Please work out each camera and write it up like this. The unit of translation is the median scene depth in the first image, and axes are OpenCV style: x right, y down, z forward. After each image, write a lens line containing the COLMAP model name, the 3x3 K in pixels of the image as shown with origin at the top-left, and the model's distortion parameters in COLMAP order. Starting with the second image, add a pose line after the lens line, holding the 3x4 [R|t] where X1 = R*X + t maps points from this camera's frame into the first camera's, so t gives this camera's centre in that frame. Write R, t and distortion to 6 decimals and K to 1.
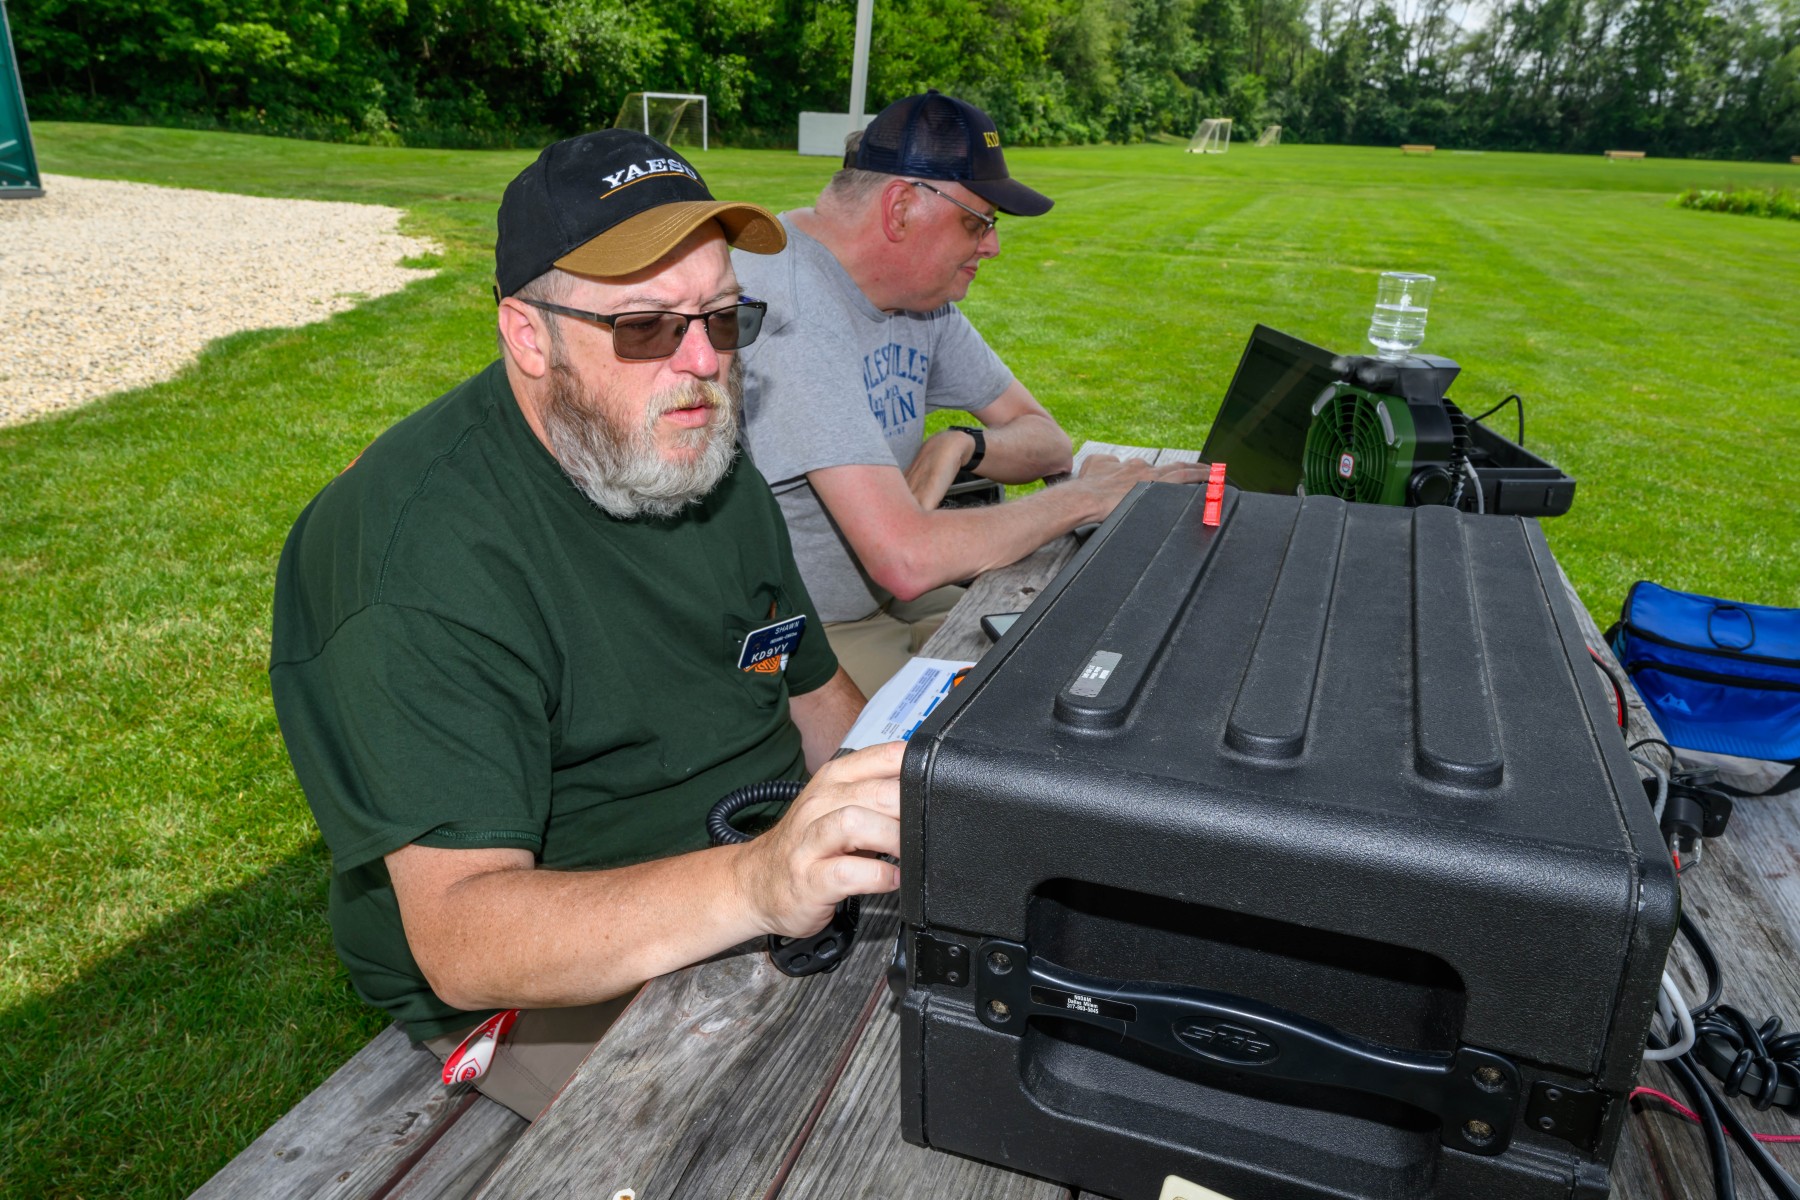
lens RADIAL K [[1184.3, 0, 906.0], [0, 1184.3, 592.7], [0, 0, 1]] dist [-0.003742, 0.002805]
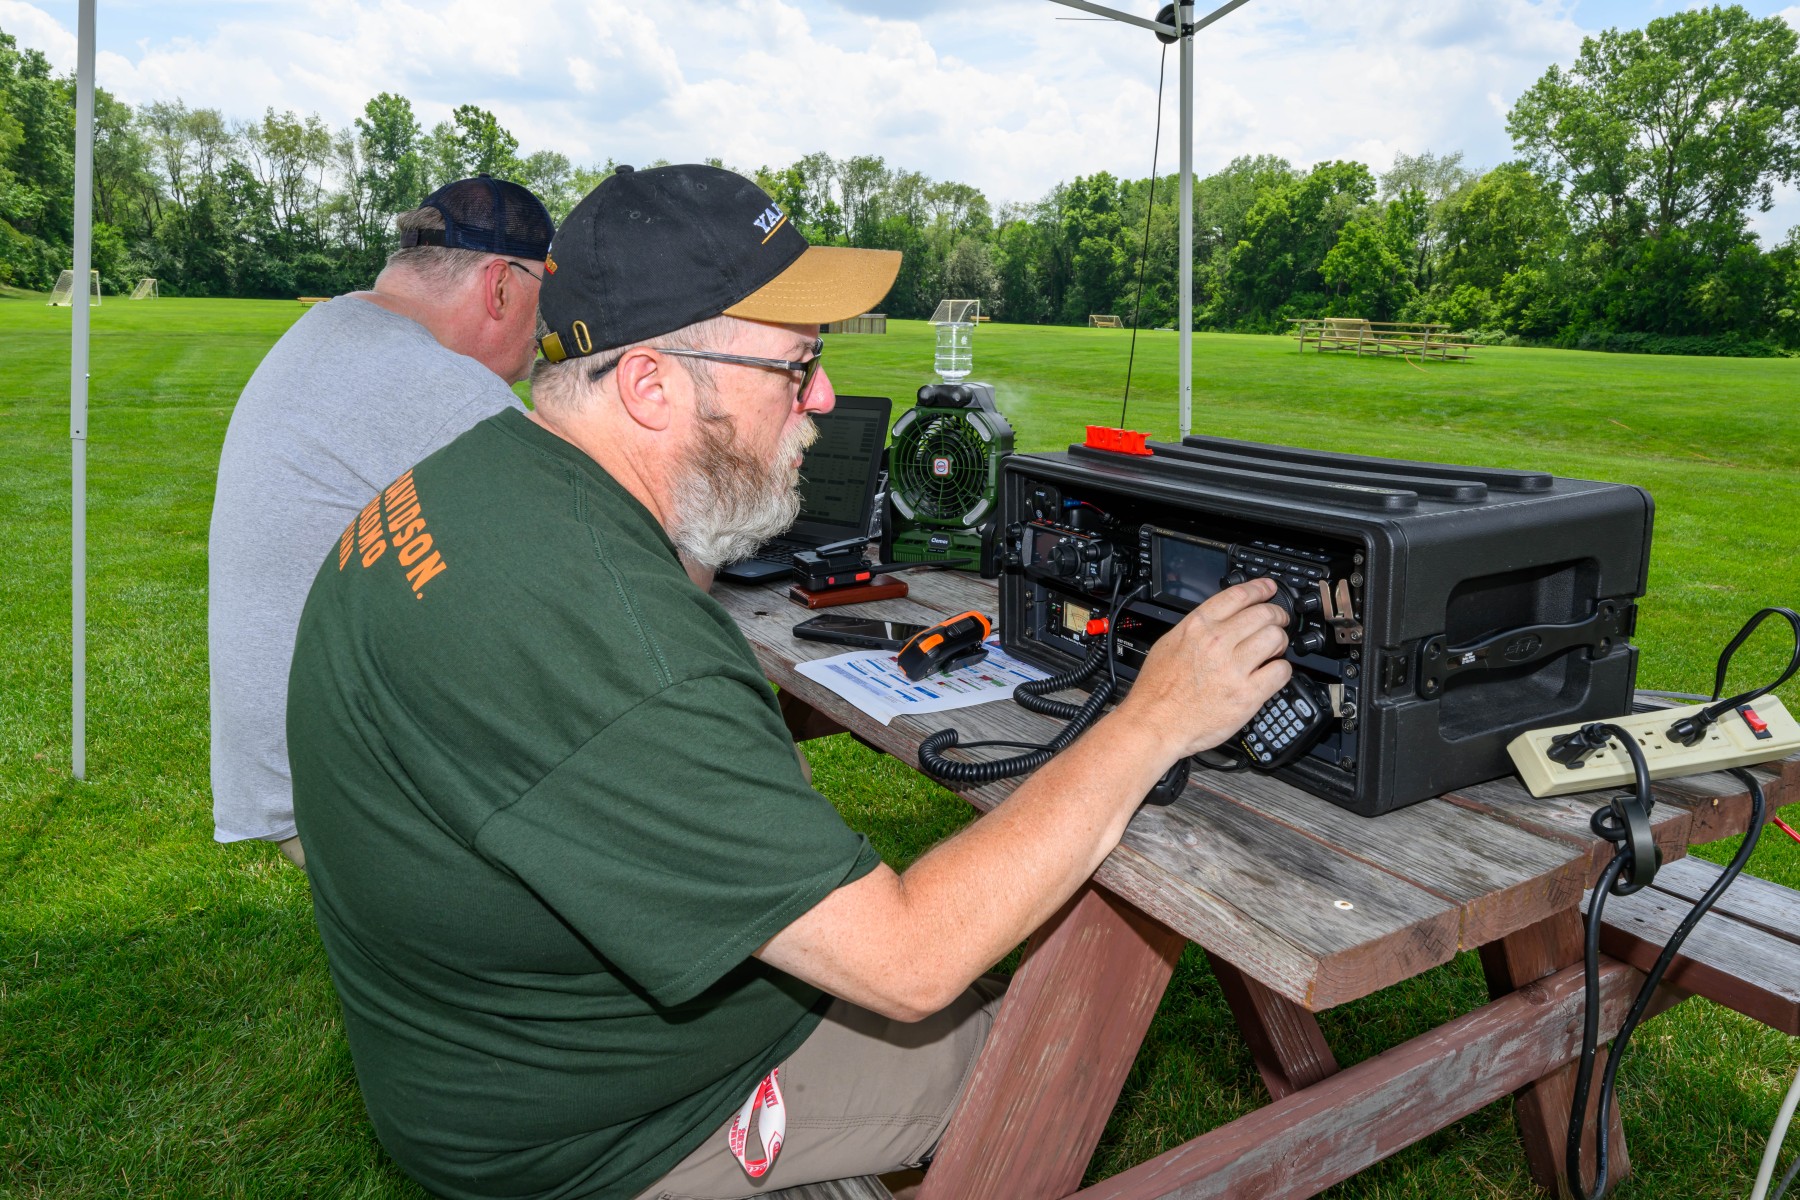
lens RADIAL K [[1184.3, 0, 883.0], [0, 1184.3, 600.2], [0, 0, 1]] dist [-0.003742, 0.002805]
pose [[0.652401, -0.192408, 0.733043, -0.042102], [0.274646, 0.961513, 0.007944, 0.000072], [-0.706358, 0.196145, 0.680136, 0.009339]]
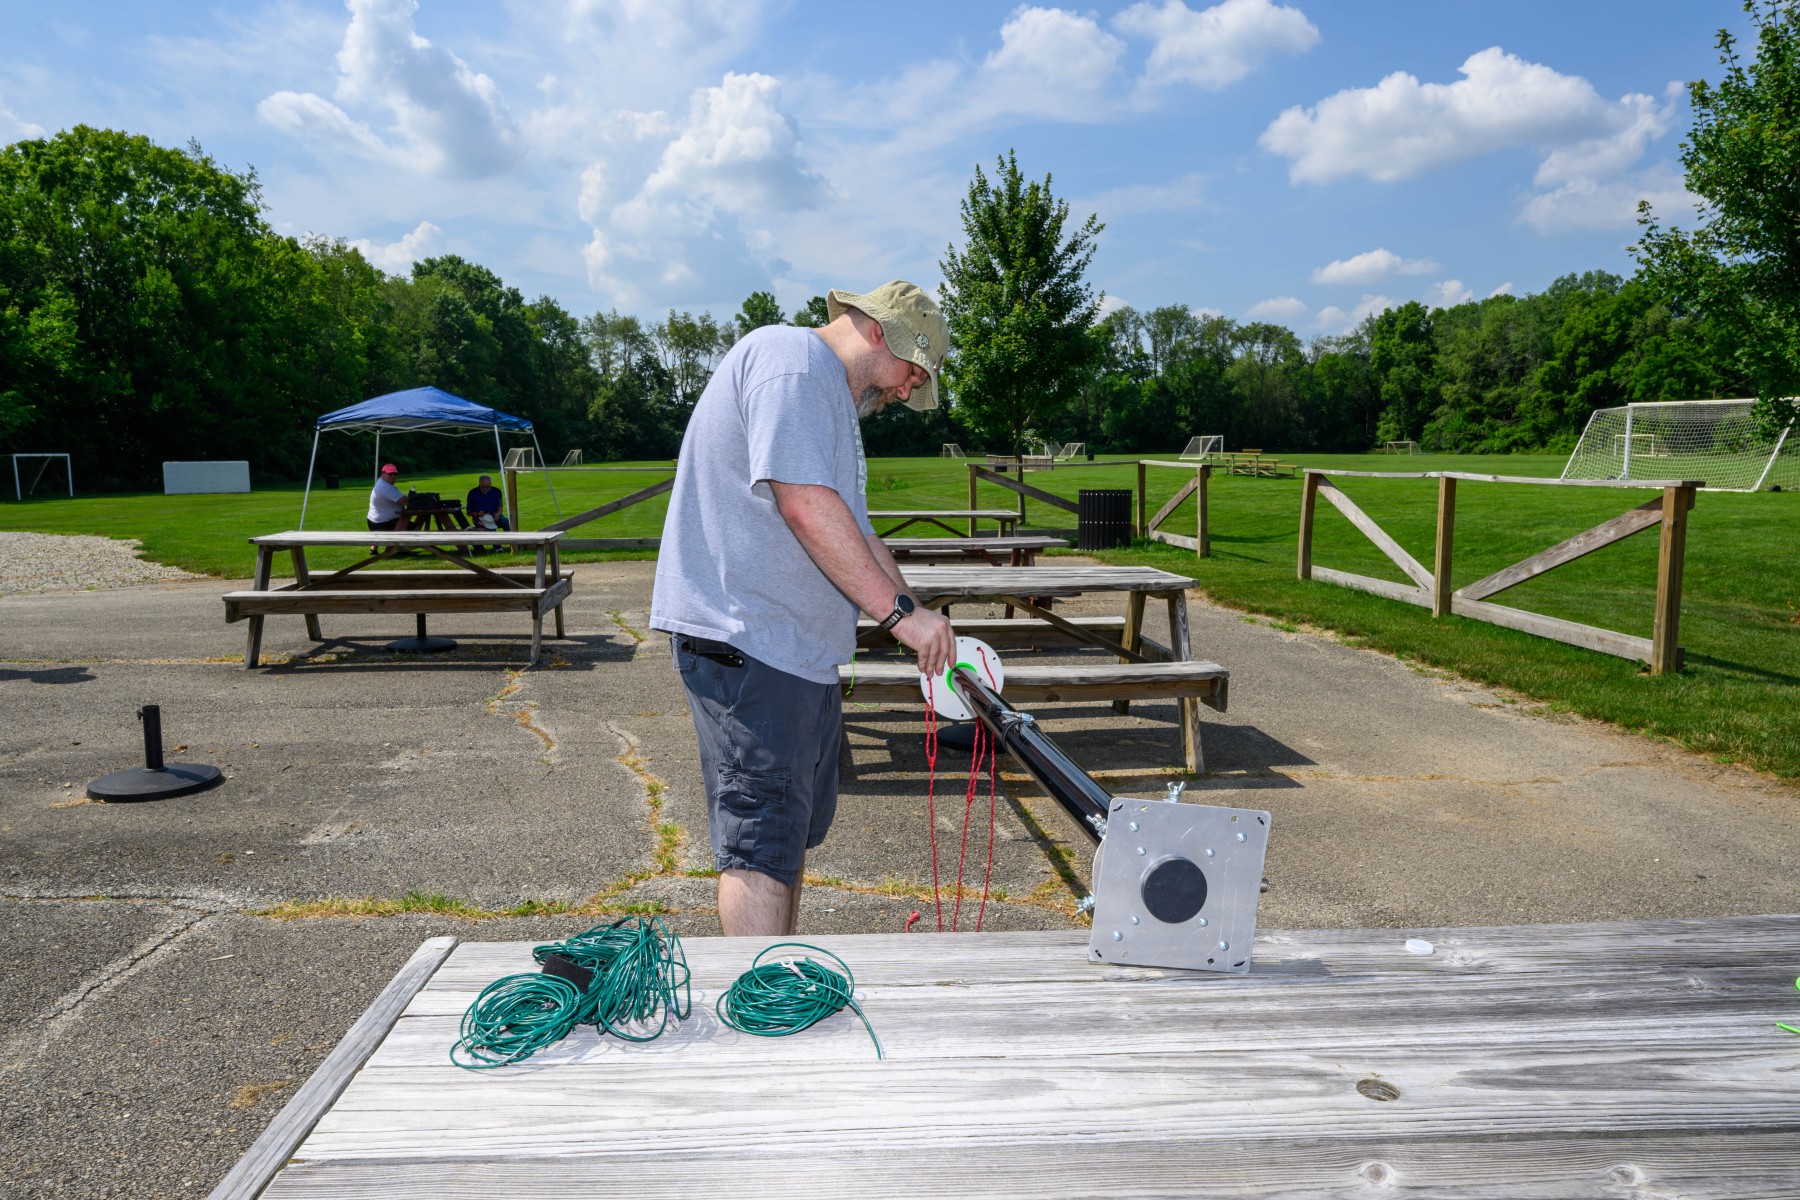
lens RADIAL K [[1184.3, 0, 885.3], [0, 1184.3, 593.5], [0, 0, 1]] dist [-0.003742, 0.002805]
pose [[0.855573, -0.109138, 0.506048, -0.045193], [0.233586, 0.953745, -0.189232, 0.041670], [-0.461988, 0.280107, 0.841491, -0.104010]]
